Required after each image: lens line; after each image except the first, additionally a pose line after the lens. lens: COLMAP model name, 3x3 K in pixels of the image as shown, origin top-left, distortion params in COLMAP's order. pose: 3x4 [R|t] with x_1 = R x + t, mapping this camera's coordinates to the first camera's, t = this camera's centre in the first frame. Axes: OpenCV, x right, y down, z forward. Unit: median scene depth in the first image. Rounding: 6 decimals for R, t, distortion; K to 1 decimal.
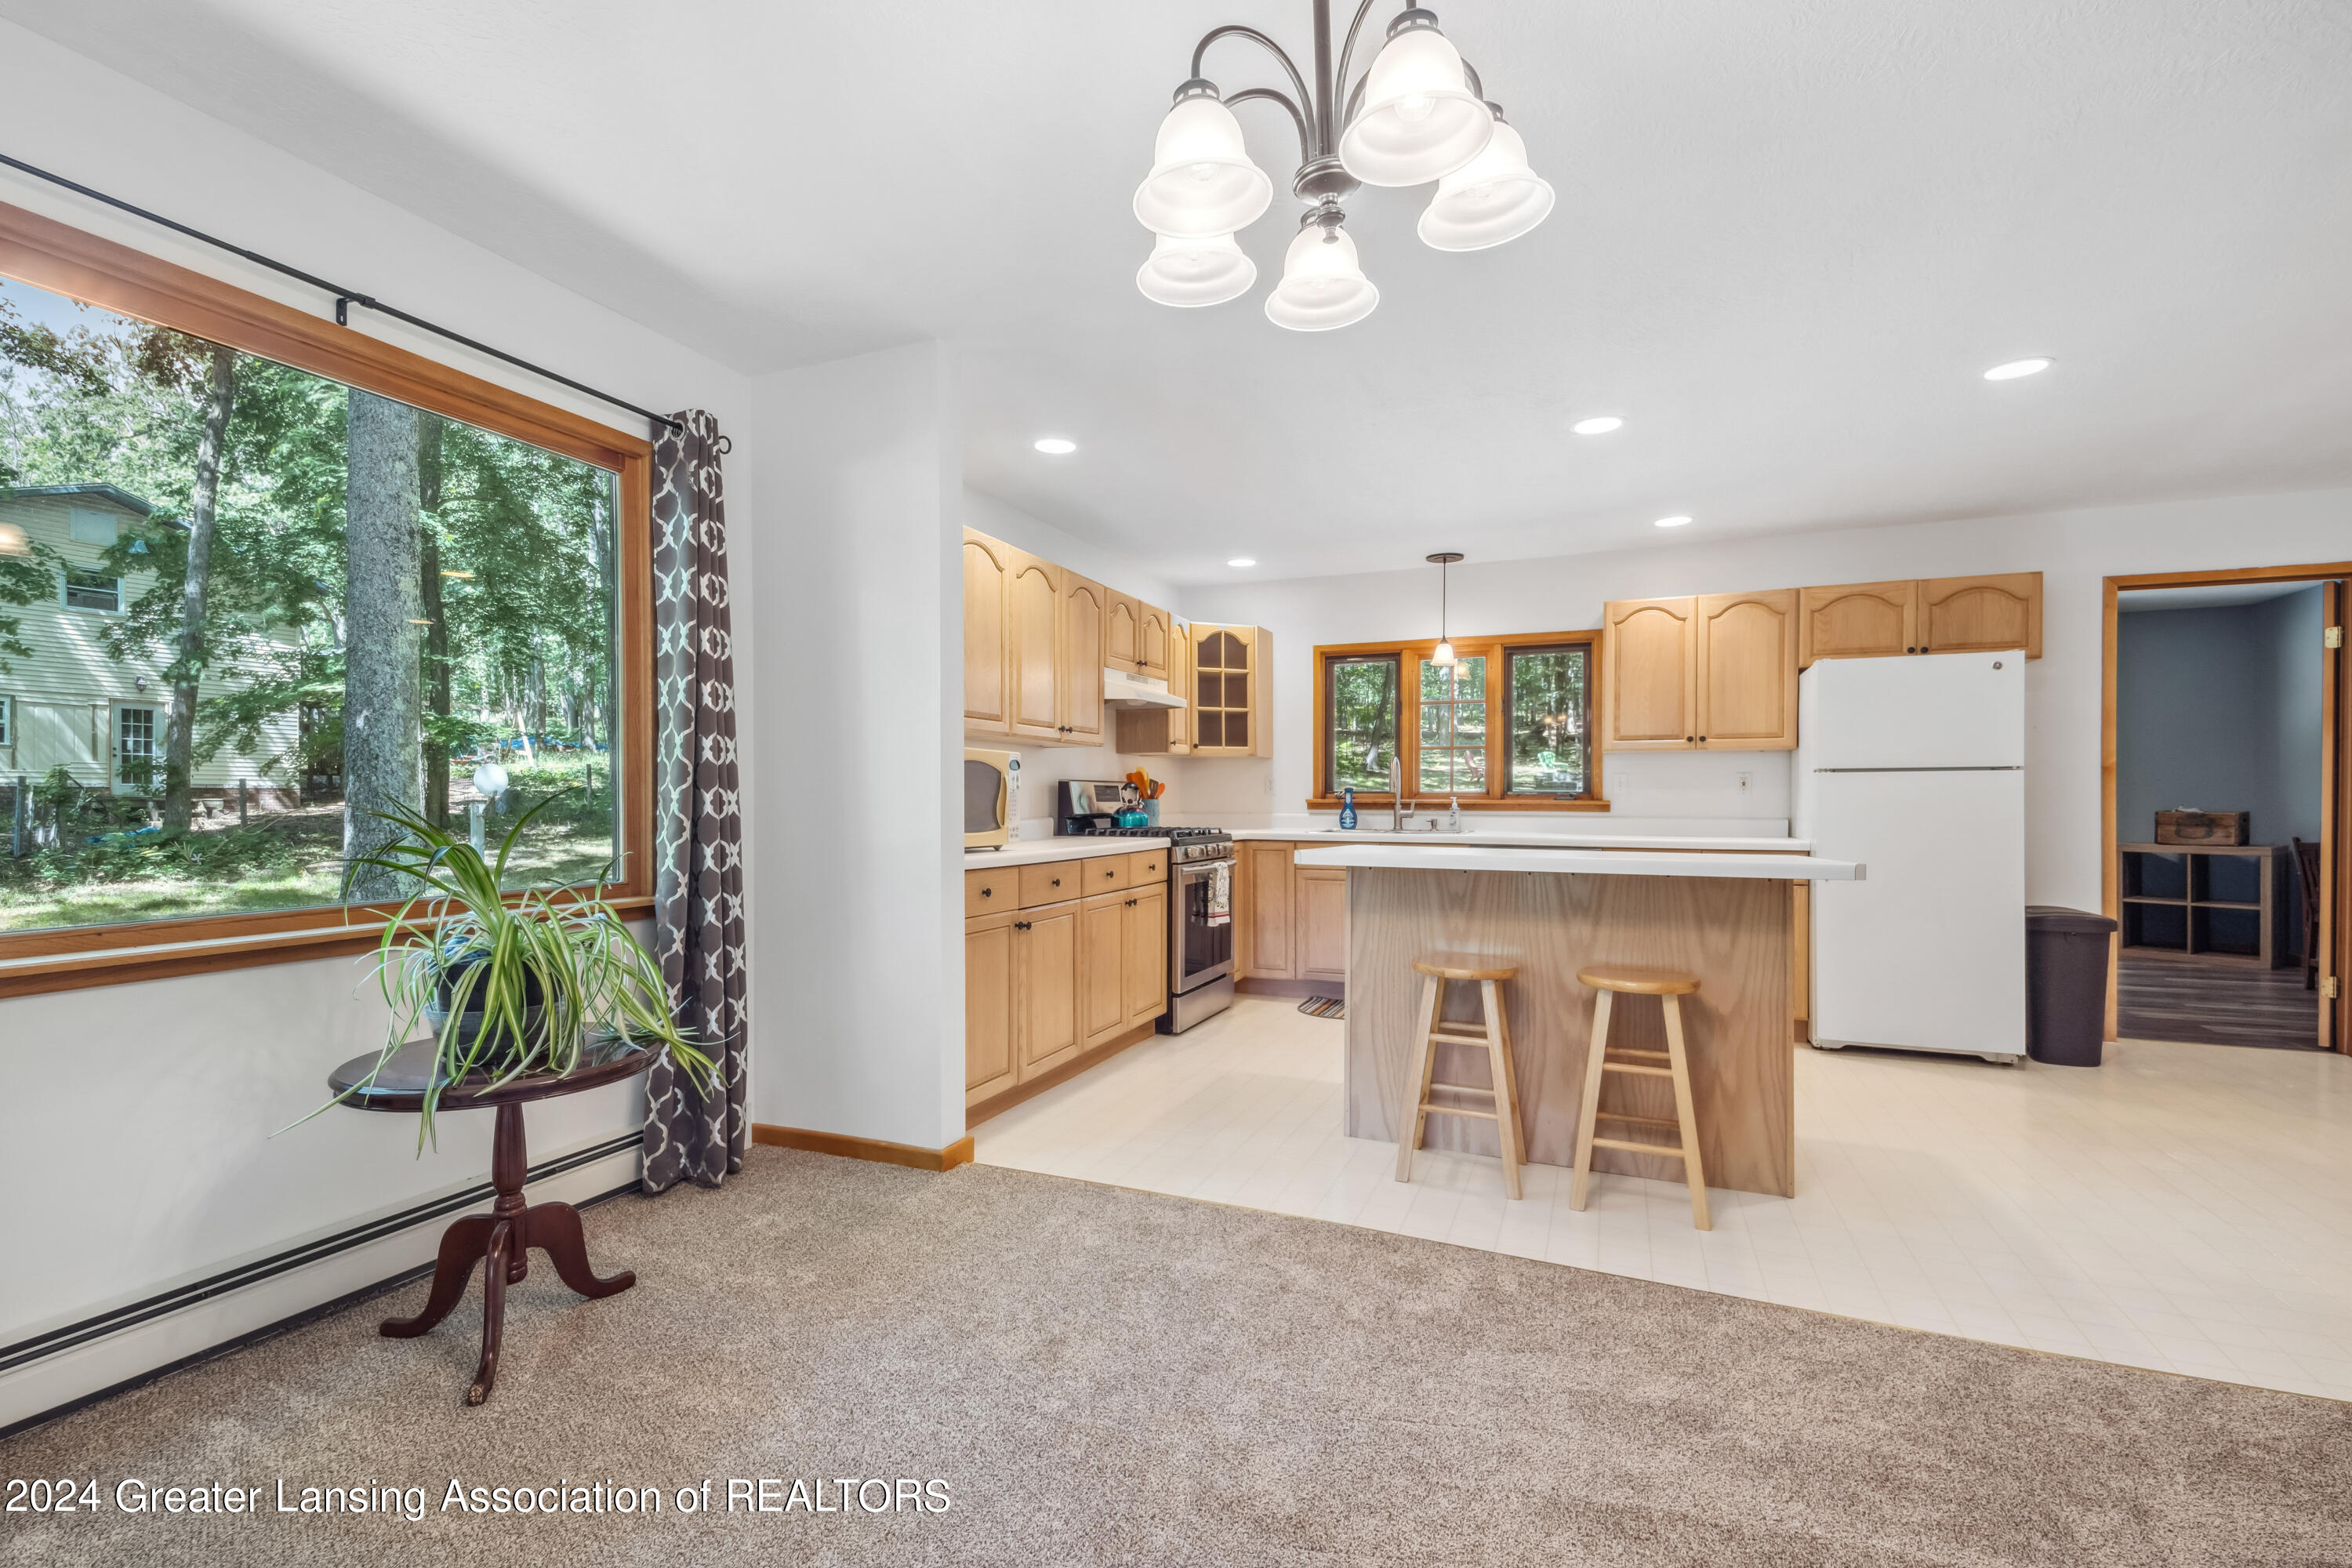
lens RADIAL K [[1045.6, 0, 1172.4], [0, 1045.6, 795.4], [0, 0, 1]] dist [-0.014379, -0.001085]
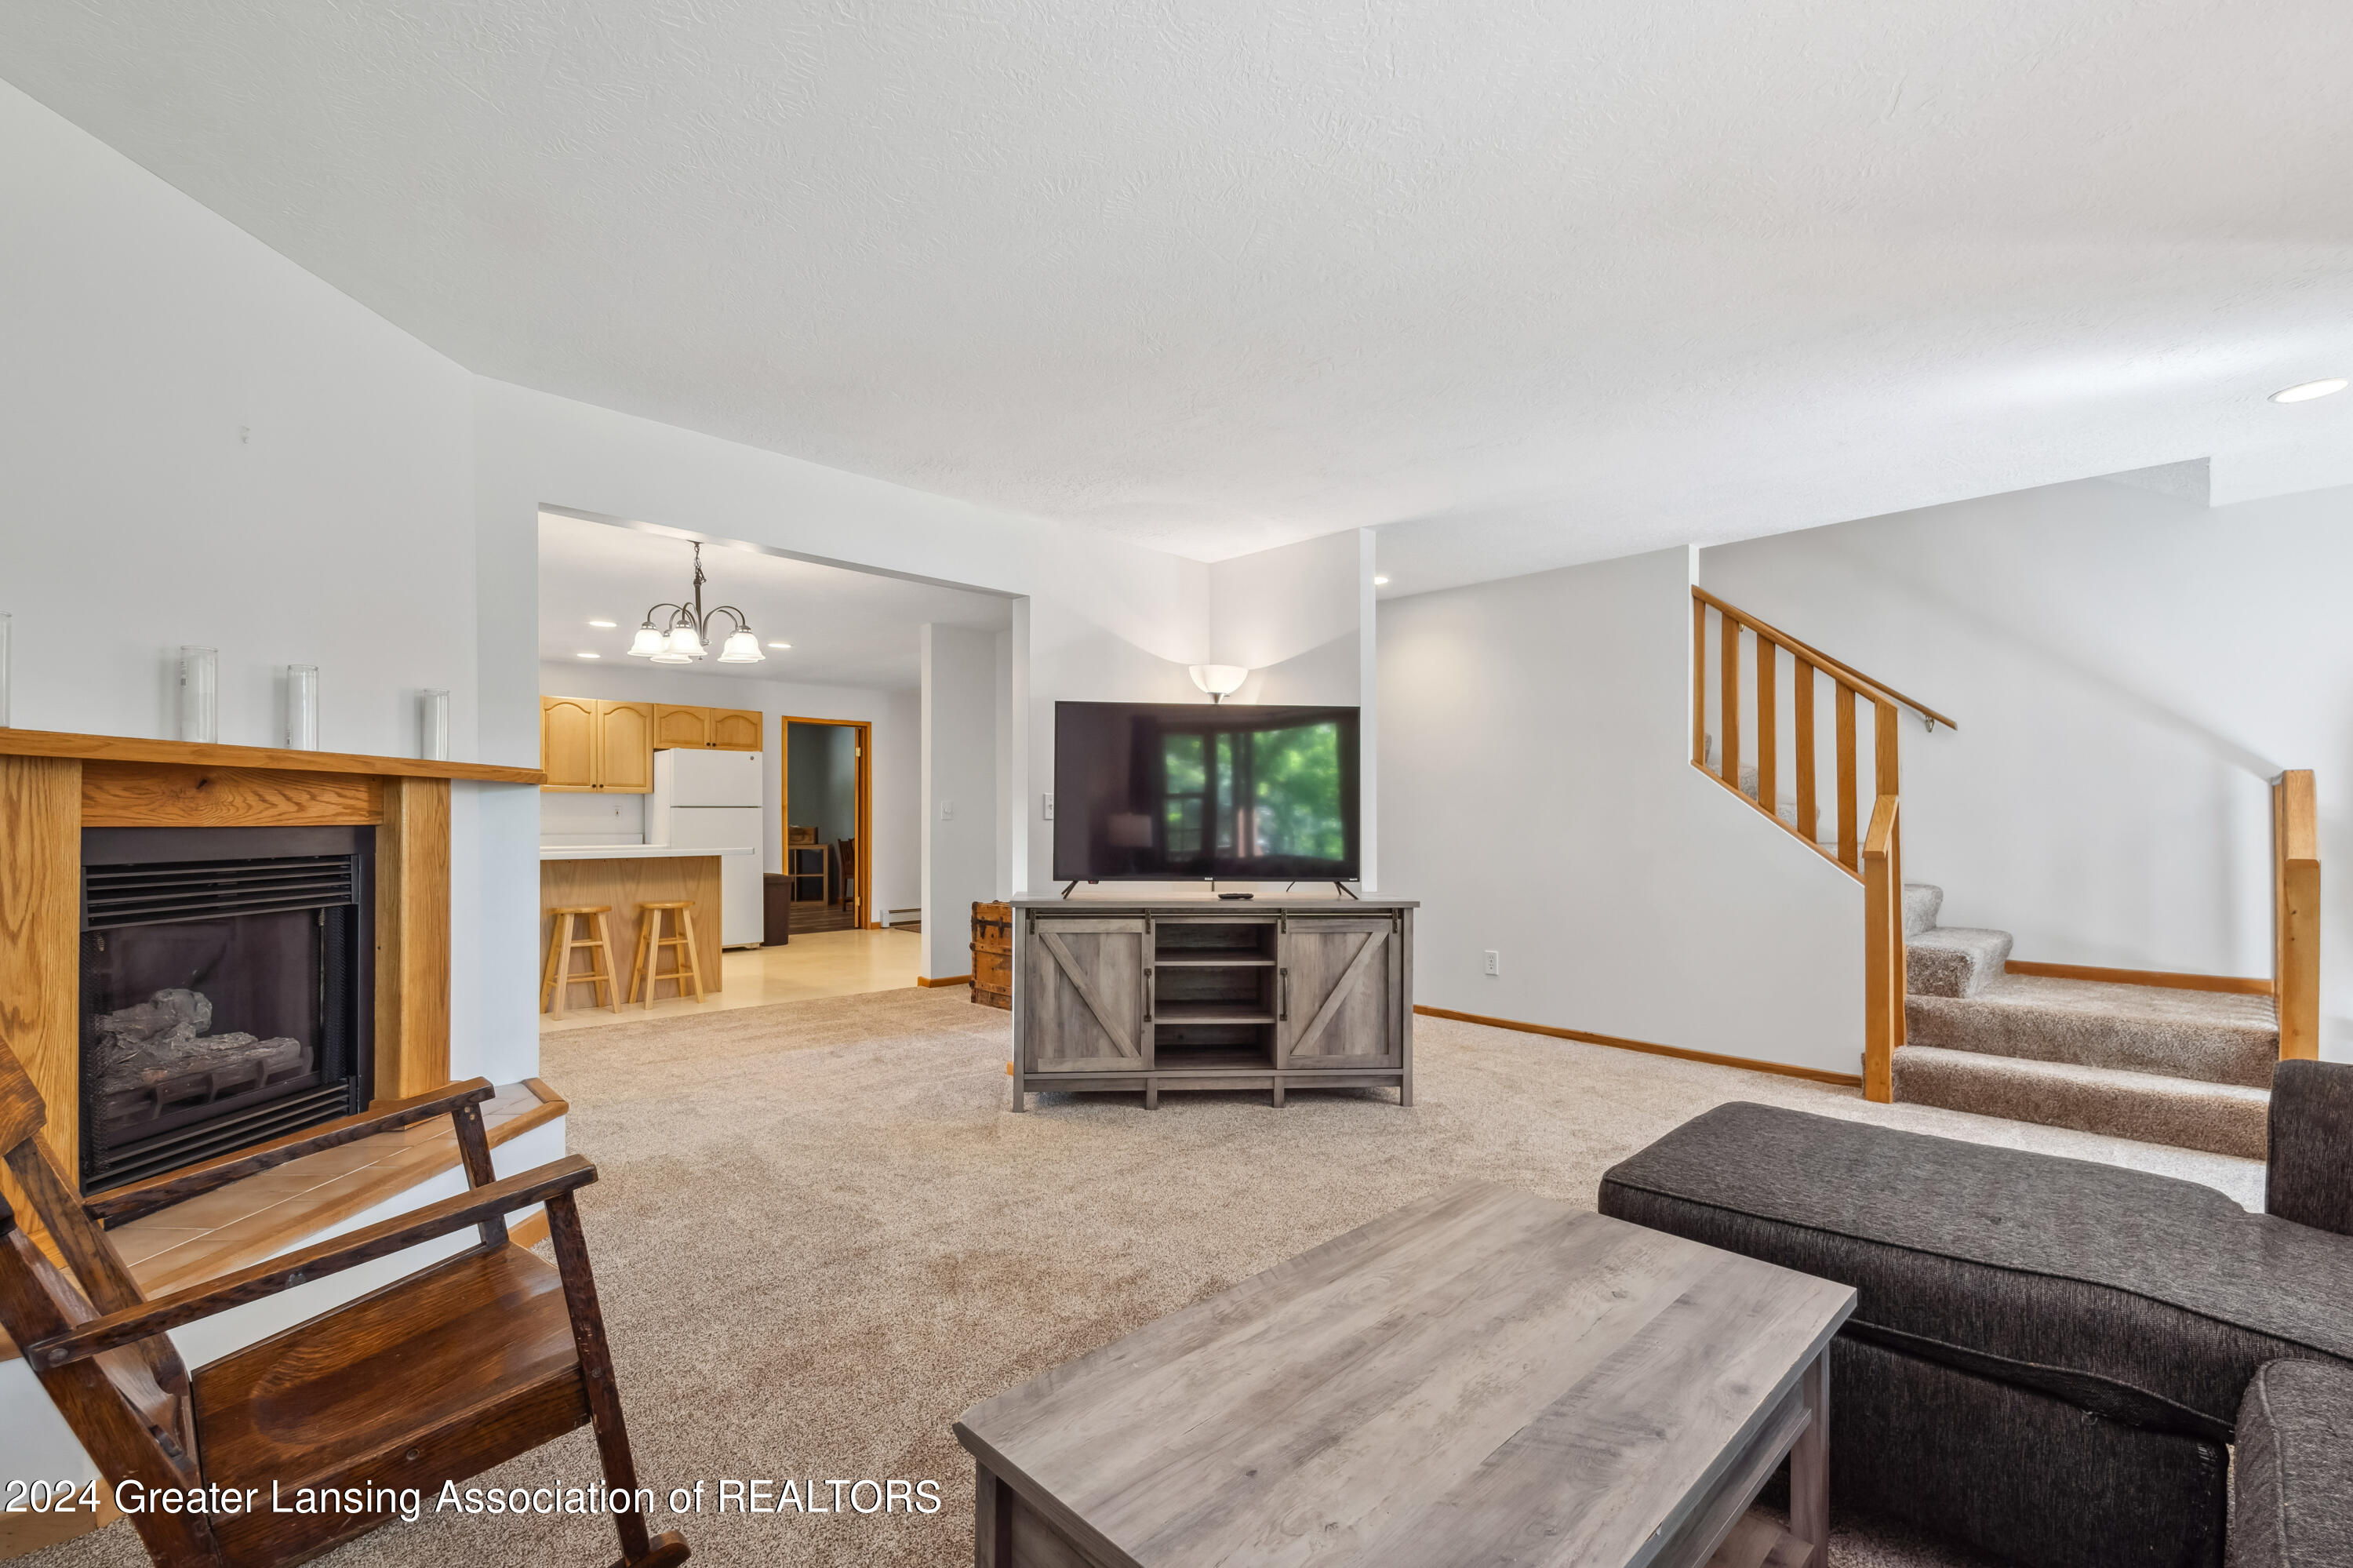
lens RADIAL K [[1046.1, 0, 1172.7], [0, 1046.1, 802.7], [0, 0, 1]] dist [-0.014379, -0.001085]
pose [[0.369661, 0.014149, 0.929059, -0.785448], [-0.001960, 0.999894, -0.014448, -0.006388], [-0.929165, 0.003520, 0.369649, -0.528456]]
